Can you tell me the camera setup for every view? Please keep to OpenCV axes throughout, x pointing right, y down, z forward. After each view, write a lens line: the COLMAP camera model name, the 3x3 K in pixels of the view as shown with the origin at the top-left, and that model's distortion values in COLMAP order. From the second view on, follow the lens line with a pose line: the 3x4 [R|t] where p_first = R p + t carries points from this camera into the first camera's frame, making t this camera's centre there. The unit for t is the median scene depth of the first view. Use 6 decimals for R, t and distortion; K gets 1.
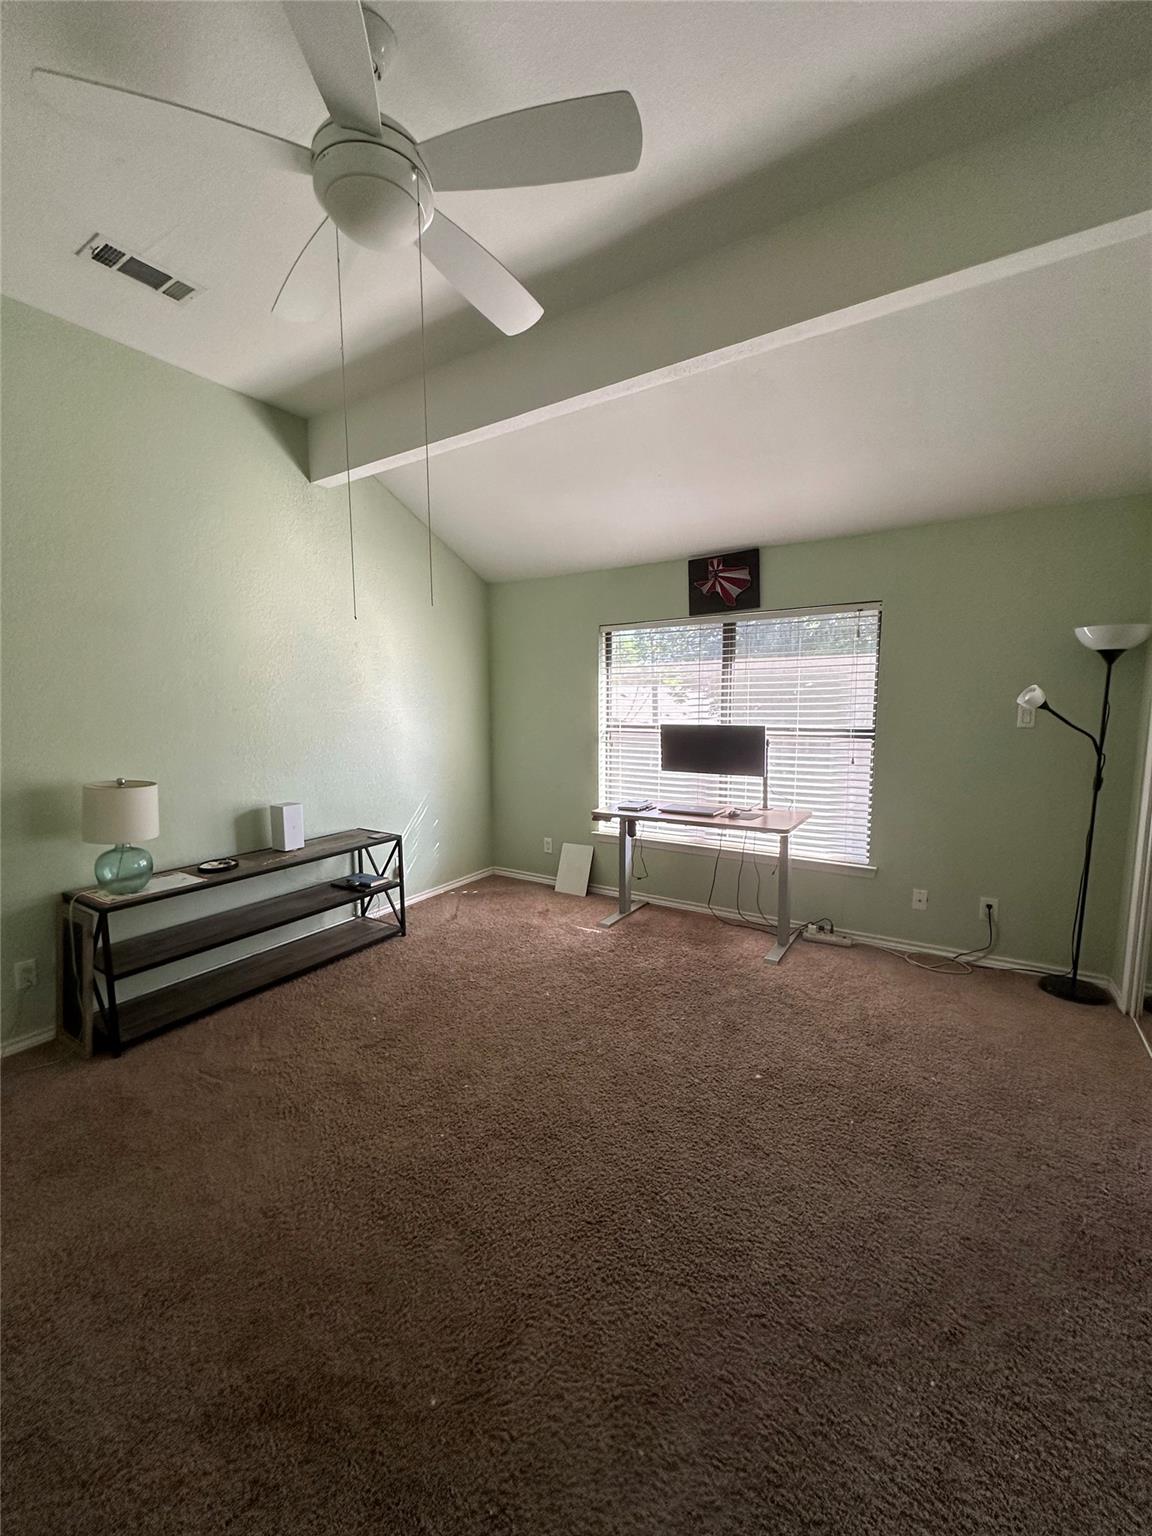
lens RADIAL K [[609.4, 0, 576.9], [0, 609.4, 765.3], [0, 0, 1]] dist [-0.007016, 0.000795]
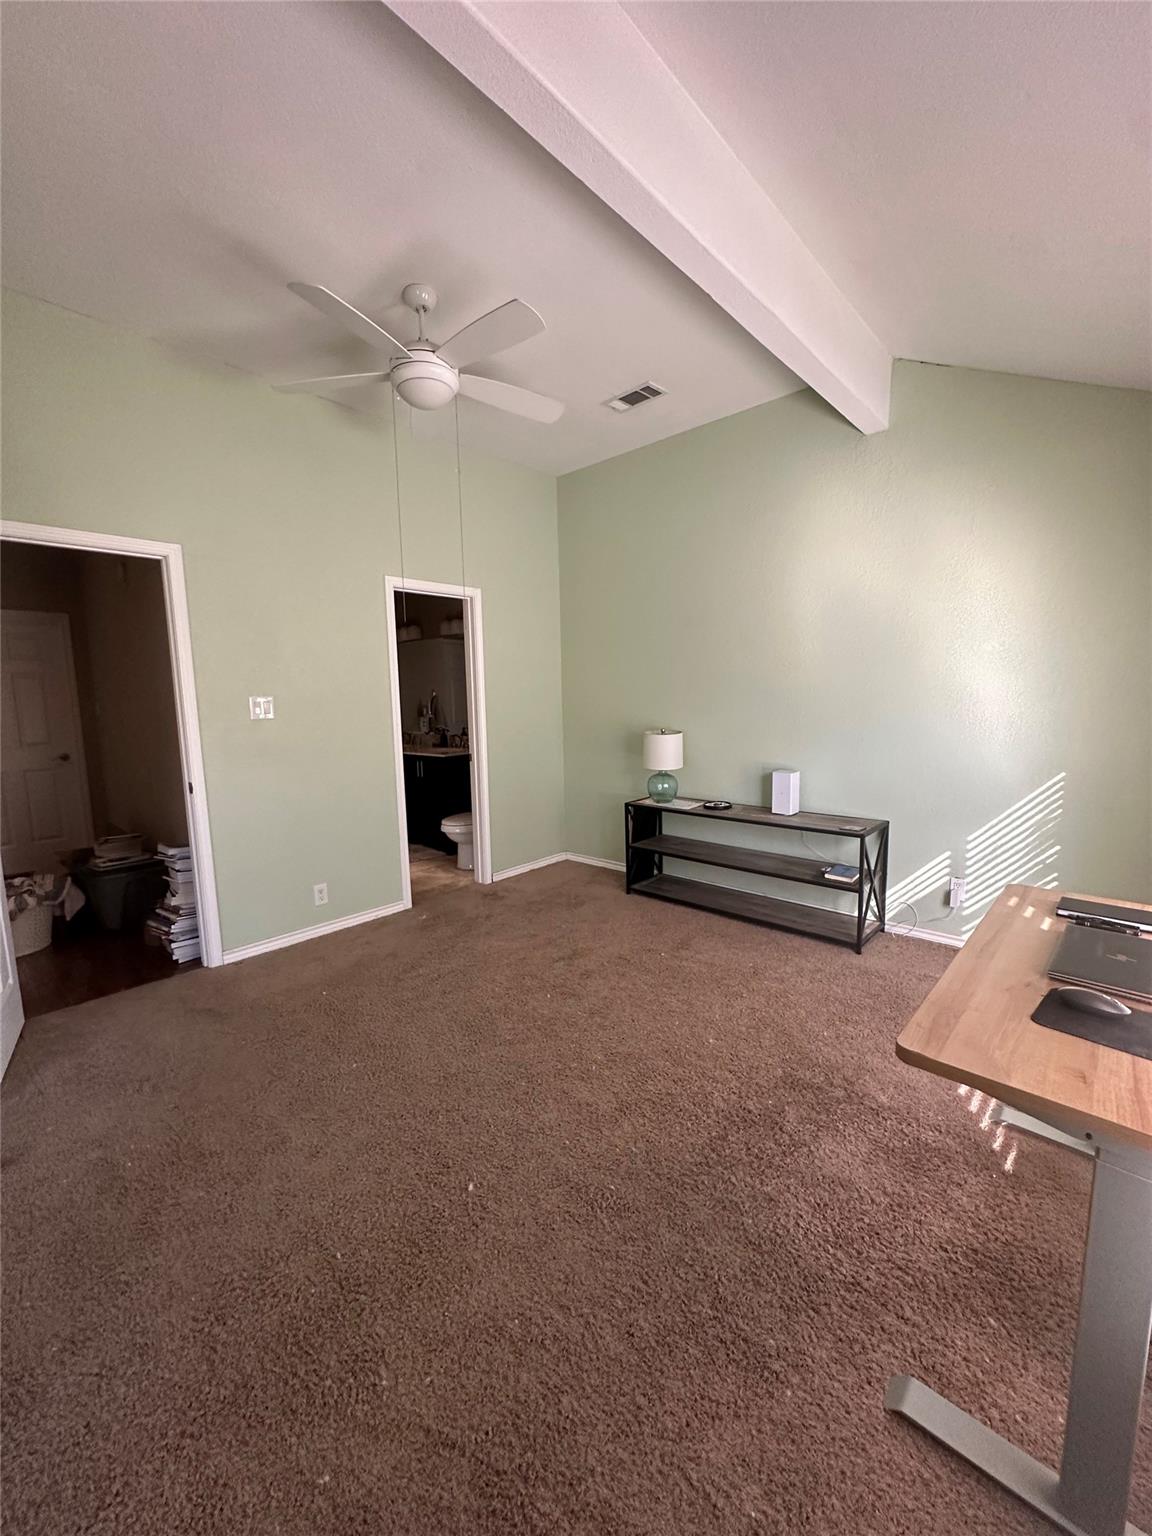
lens RADIAL K [[609.4, 0, 575.0], [0, 609.4, 771.2], [0, 0, 1]] dist [-0.007016, 0.000795]
pose [[-0.200818, 0.128584, -0.971153, 0.576639], [-0.075239, 0.986396, 0.146160, -0.058197], [0.976735, 0.102420, -0.188412, 0.764763]]
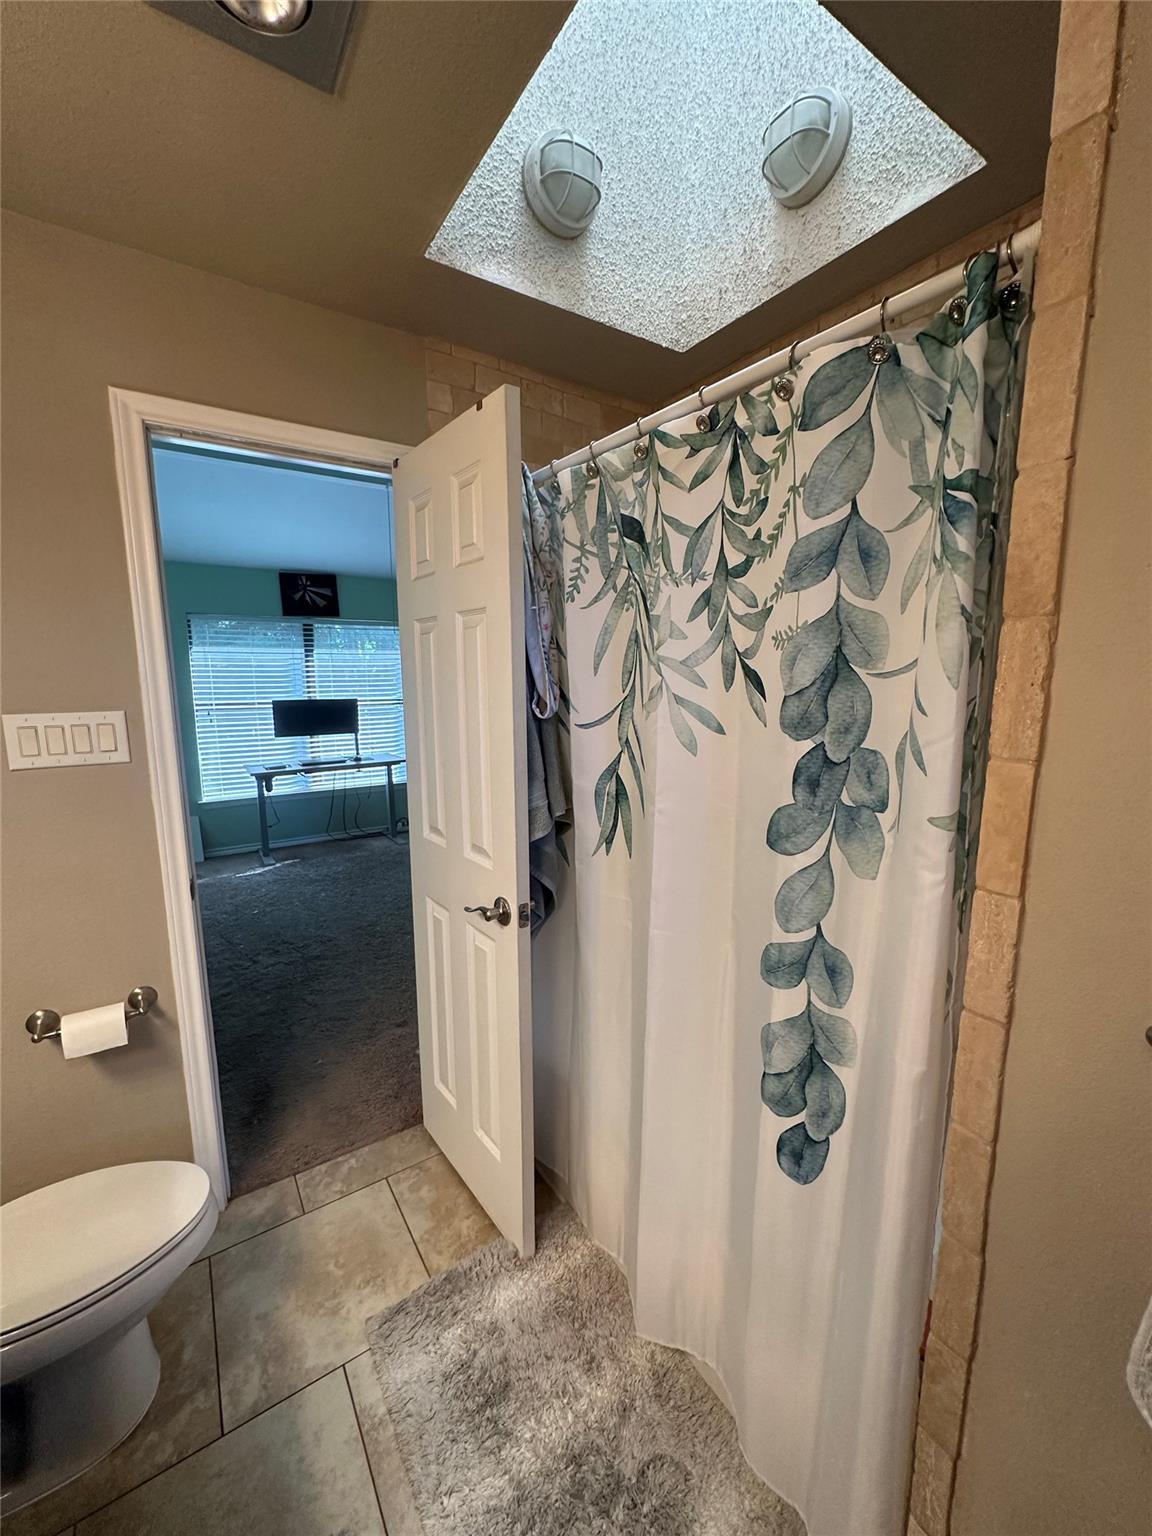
lens RADIAL K [[609.4, 0, 572.9], [0, 609.4, 770.4], [0, 0, 1]] dist [-0.007016, 0.000795]
pose [[0.427129, -0.136927, 0.893763, -0.824169], [0.089527, 0.990014, 0.108889, -0.006999], [-0.899747, 0.033506, 0.435123, -0.112659]]
